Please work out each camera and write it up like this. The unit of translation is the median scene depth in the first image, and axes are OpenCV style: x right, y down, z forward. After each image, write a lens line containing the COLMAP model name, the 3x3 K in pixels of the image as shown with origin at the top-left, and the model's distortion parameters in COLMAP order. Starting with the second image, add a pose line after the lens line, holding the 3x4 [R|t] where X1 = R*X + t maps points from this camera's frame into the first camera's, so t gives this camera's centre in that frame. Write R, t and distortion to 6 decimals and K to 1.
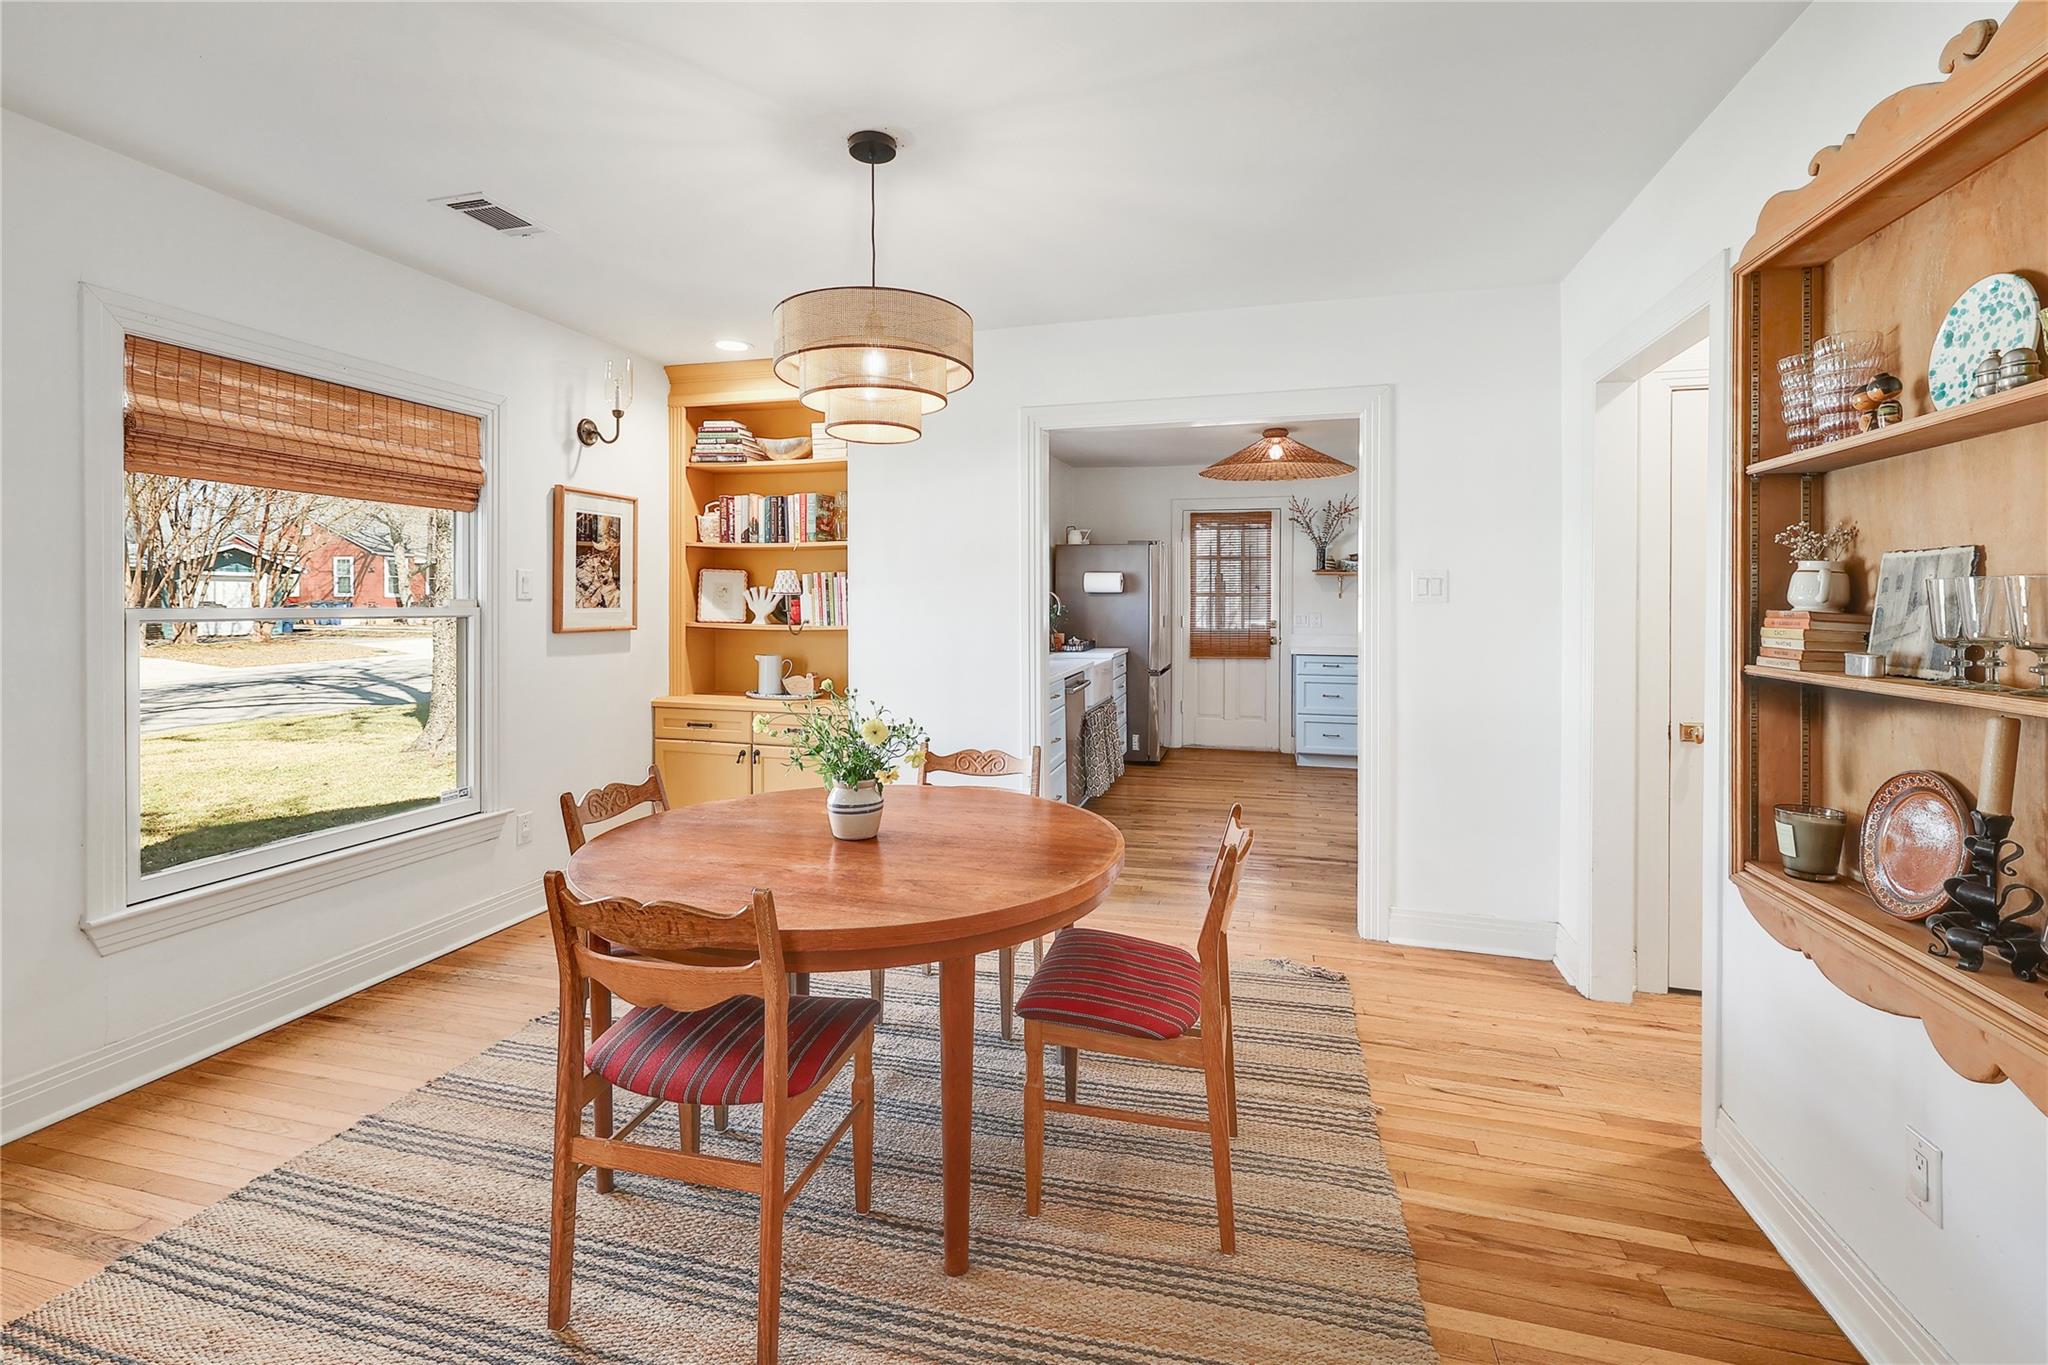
lens RADIAL K [[896.4, 0, 1023.4], [0, 896.4, 614.2], [0, 0, 1]] dist [-0.001221, 0.000321]
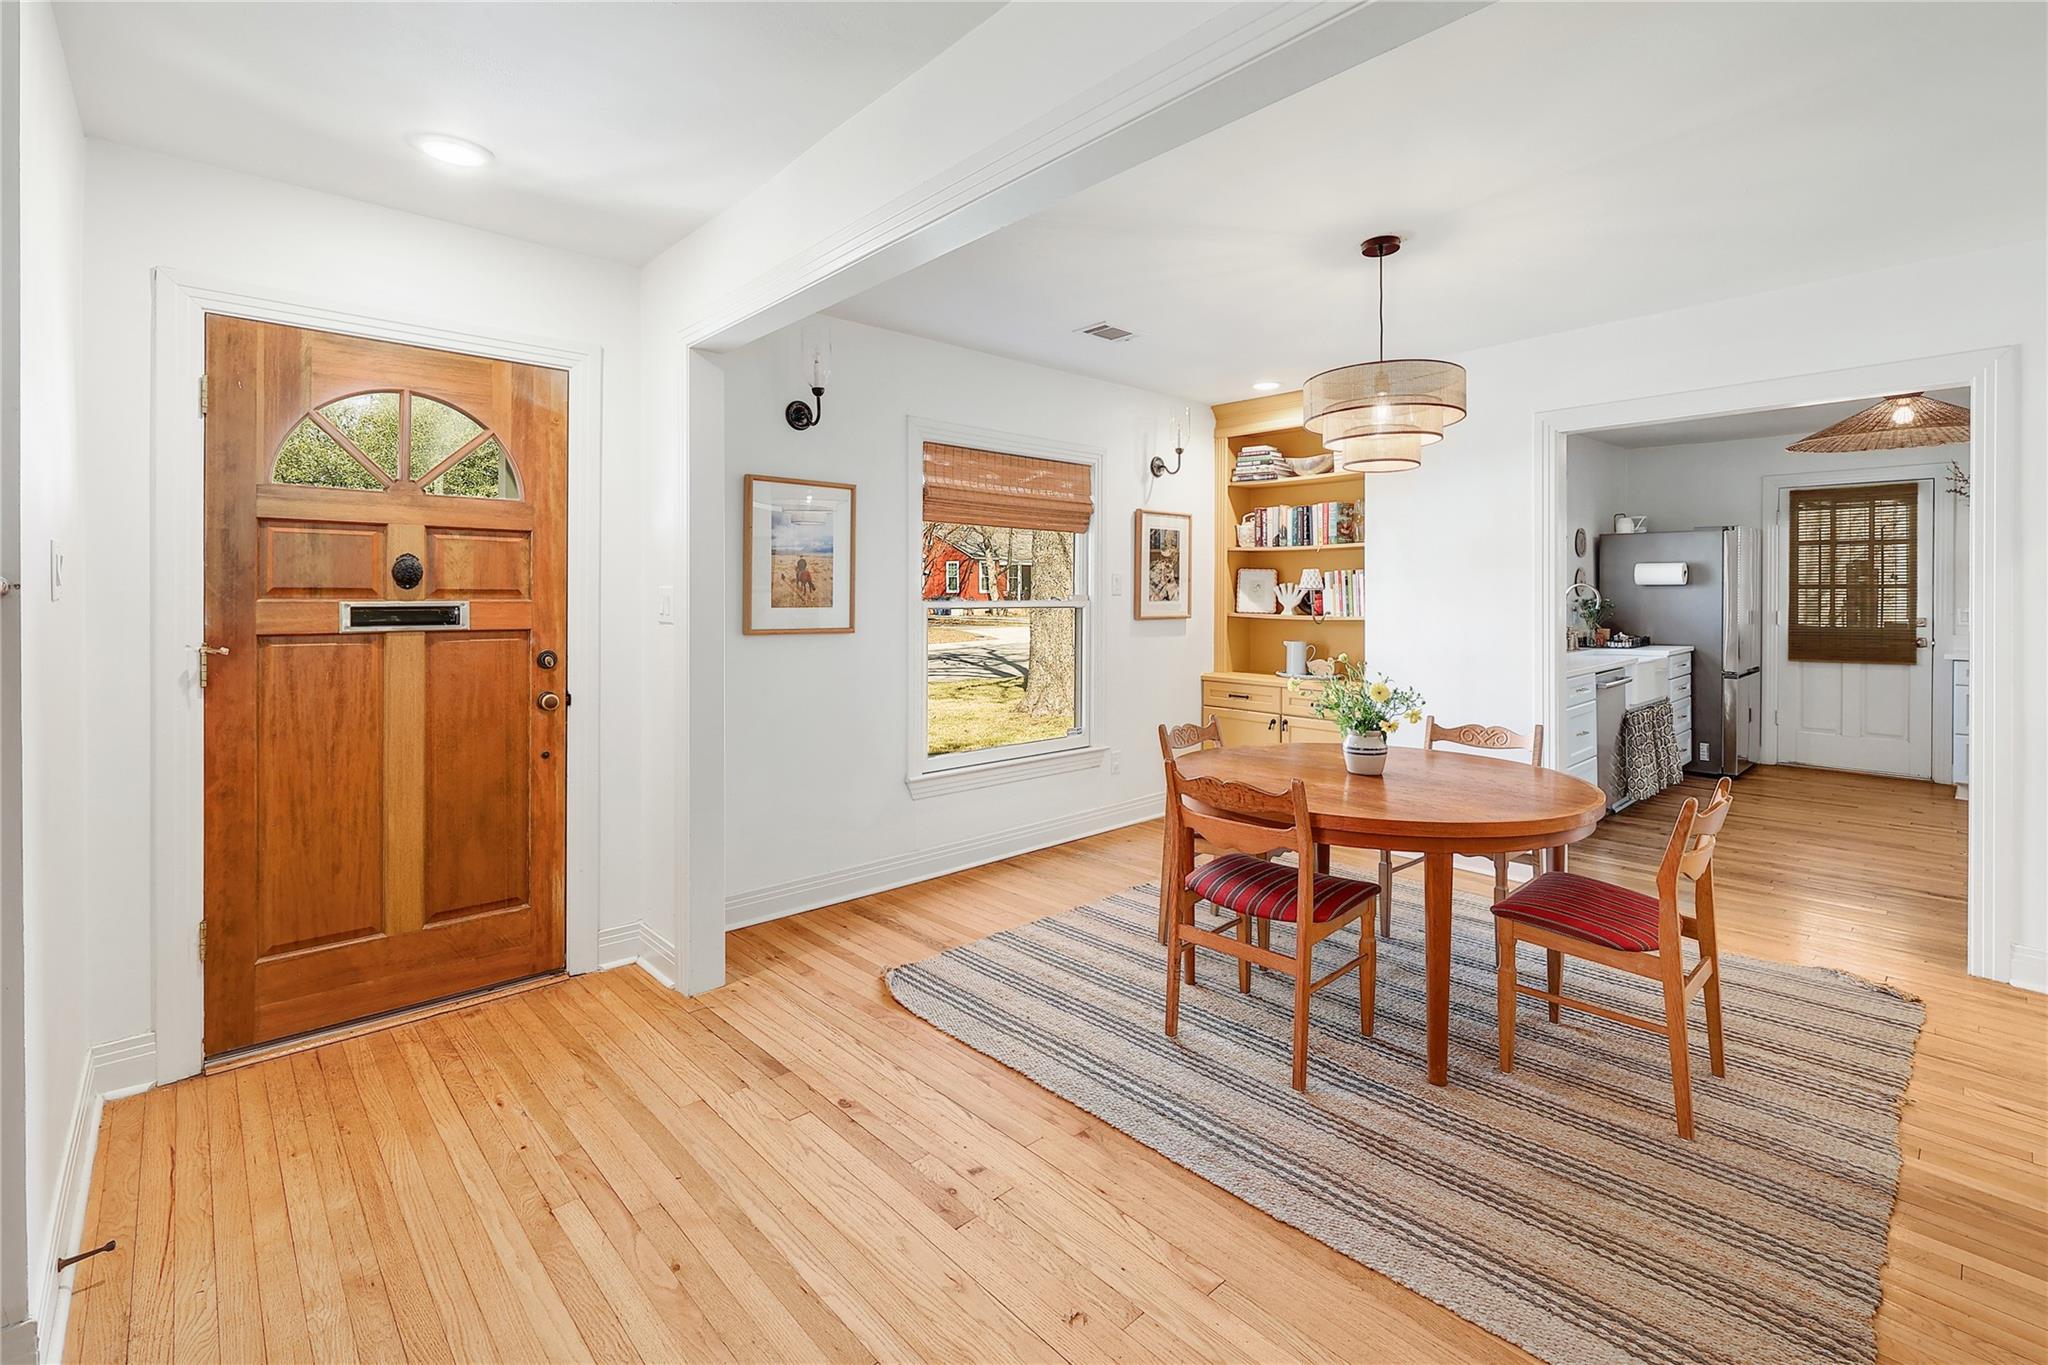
lens RADIAL K [[896.4, 0, 1028.2], [0, 896.4, 609.8], [0, 0, 1]] dist [-0.001221, 0.000321]
pose [[0.847111, 0.005430, -0.531388, 0.076890], [-0.004641, 0.999985, 0.002819, 0.004477], [0.531395, 0.000078, 0.847124, -0.317290]]
